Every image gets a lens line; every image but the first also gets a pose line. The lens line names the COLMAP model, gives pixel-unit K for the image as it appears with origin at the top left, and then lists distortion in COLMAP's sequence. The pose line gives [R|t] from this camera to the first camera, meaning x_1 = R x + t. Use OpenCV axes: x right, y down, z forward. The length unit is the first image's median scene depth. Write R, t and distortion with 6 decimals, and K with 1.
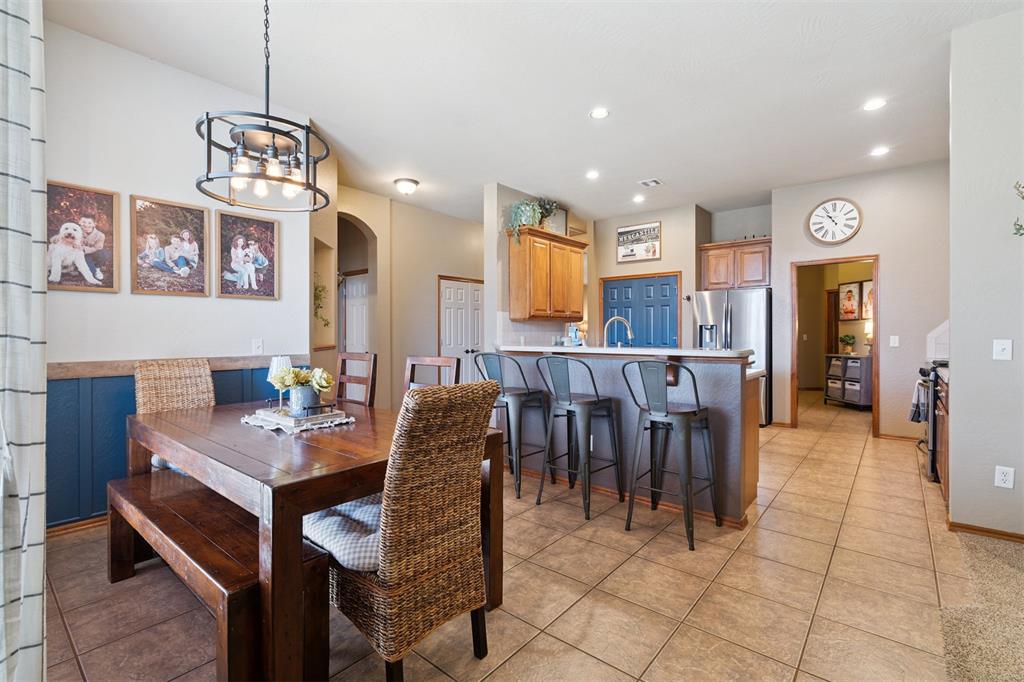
lens RADIAL K [[464.8, 0, 515.3], [0, 464.8, 335.8], [0, 0, 1]] dist [-0.007619, 0.002471]
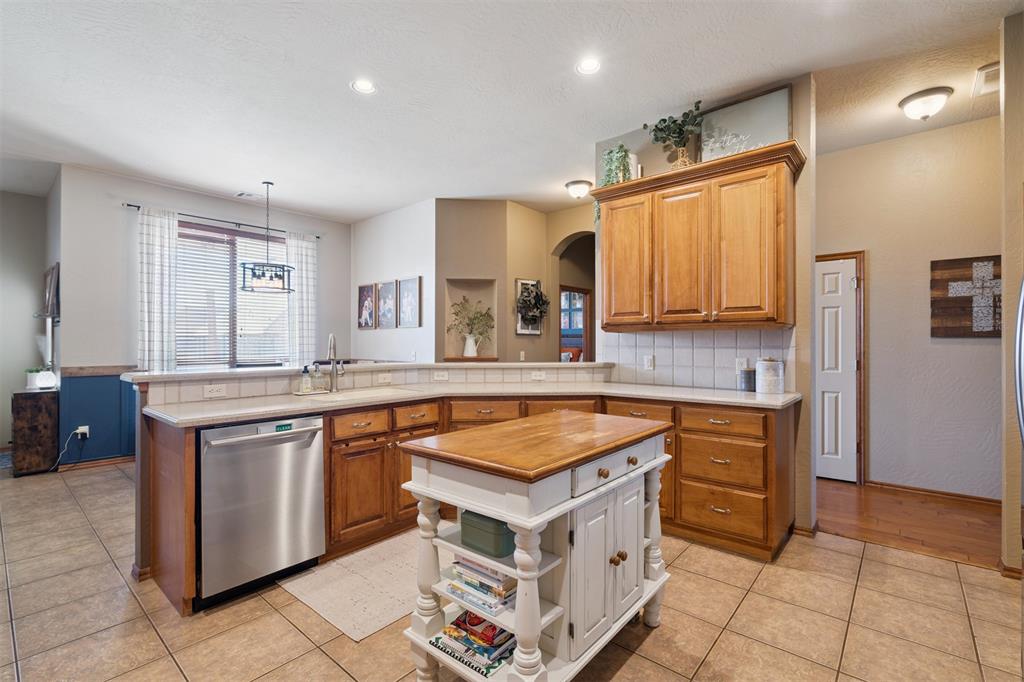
lens RADIAL K [[464.8, 0, 514.4], [0, 464.8, 342.6], [0, 0, 1]] dist [-0.007619, 0.002471]
pose [[-0.016020, -0.004902, -0.999860, 1.375475], [-0.008076, 0.999956, -0.004773, -0.022871], [0.999839, 0.007998, -0.016059, 1.751384]]
